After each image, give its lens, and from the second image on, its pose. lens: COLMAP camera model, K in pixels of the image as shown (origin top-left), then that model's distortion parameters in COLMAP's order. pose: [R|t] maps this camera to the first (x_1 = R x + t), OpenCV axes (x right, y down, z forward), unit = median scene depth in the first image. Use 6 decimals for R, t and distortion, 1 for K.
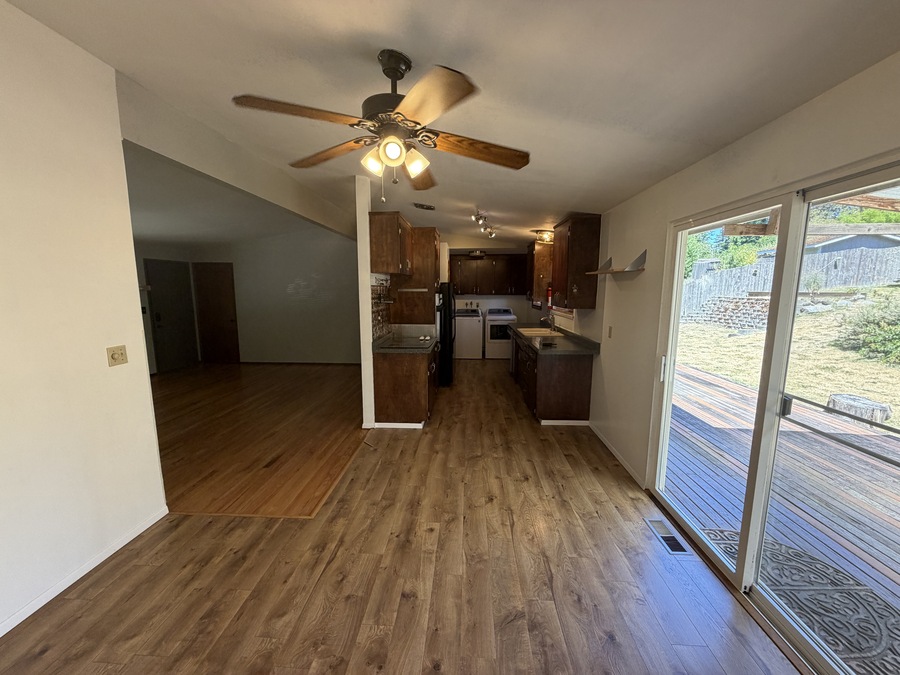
lens RADIAL K [[358.6, 0, 447.8], [0, 358.6, 338.4], [0, 0, 1]] dist [0.000335, -0.000338]
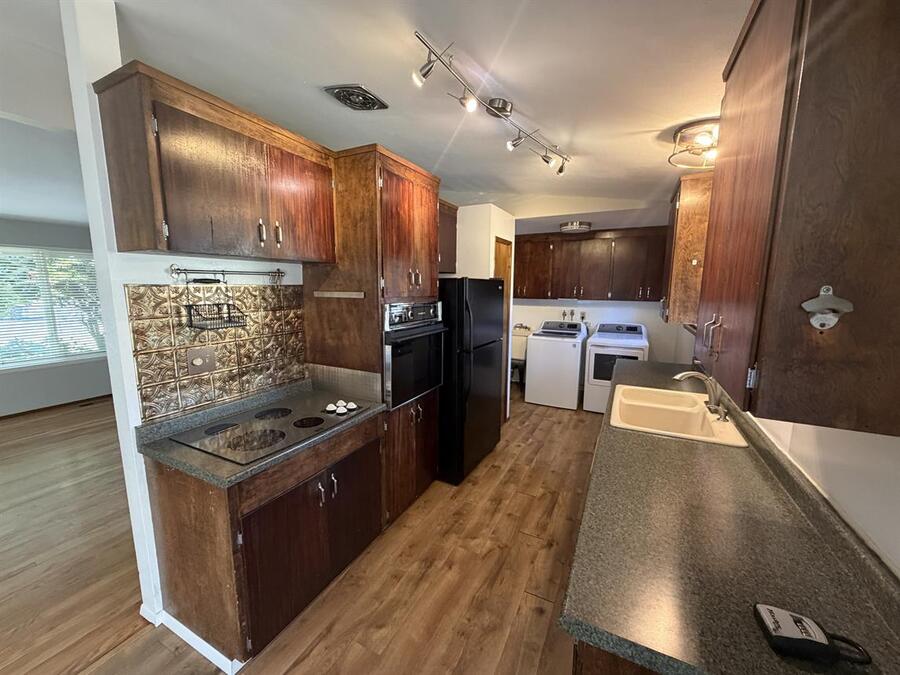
lens RADIAL K [[358.6, 0, 447.8], [0, 358.6, 338.4], [0, 0, 1]] dist [0.000335, -0.000338]
pose [[0.915040, 0.065767, -0.397965, 0.130284], [-0.062290, 0.997823, 0.021674, -0.059324], [0.398523, 0.004957, 0.917145, 0.386411]]
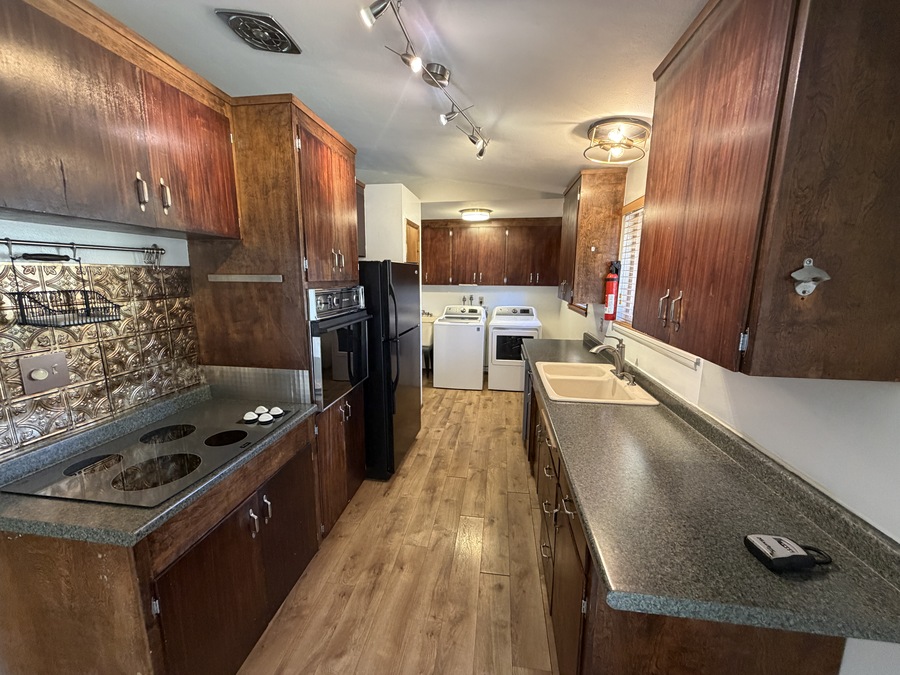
lens RADIAL K [[358.6, 0, 447.8], [0, 358.6, 338.4], [0, 0, 1]] dist [0.000335, -0.000338]
pose [[0.996179, 0.022193, -0.084464, 0.087556], [-0.018883, 0.999030, 0.039779, -0.055366], [0.085265, -0.038032, 0.995632, 0.391083]]
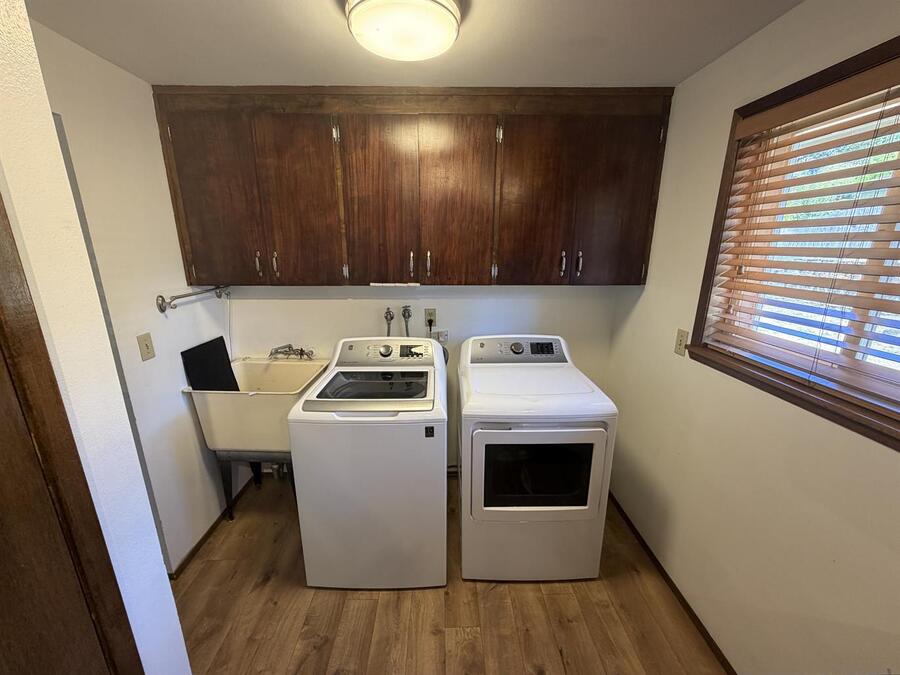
lens RADIAL K [[358.6, 0, 447.8], [0, 358.6, 338.4], [0, 0, 1]] dist [0.000335, -0.000338]
pose [[0.997142, -0.017796, 0.073426, 0.084053], [0.009005, 0.992930, 0.118358, -0.120699], [-0.075013, -0.117359, 0.990252, 0.811376]]
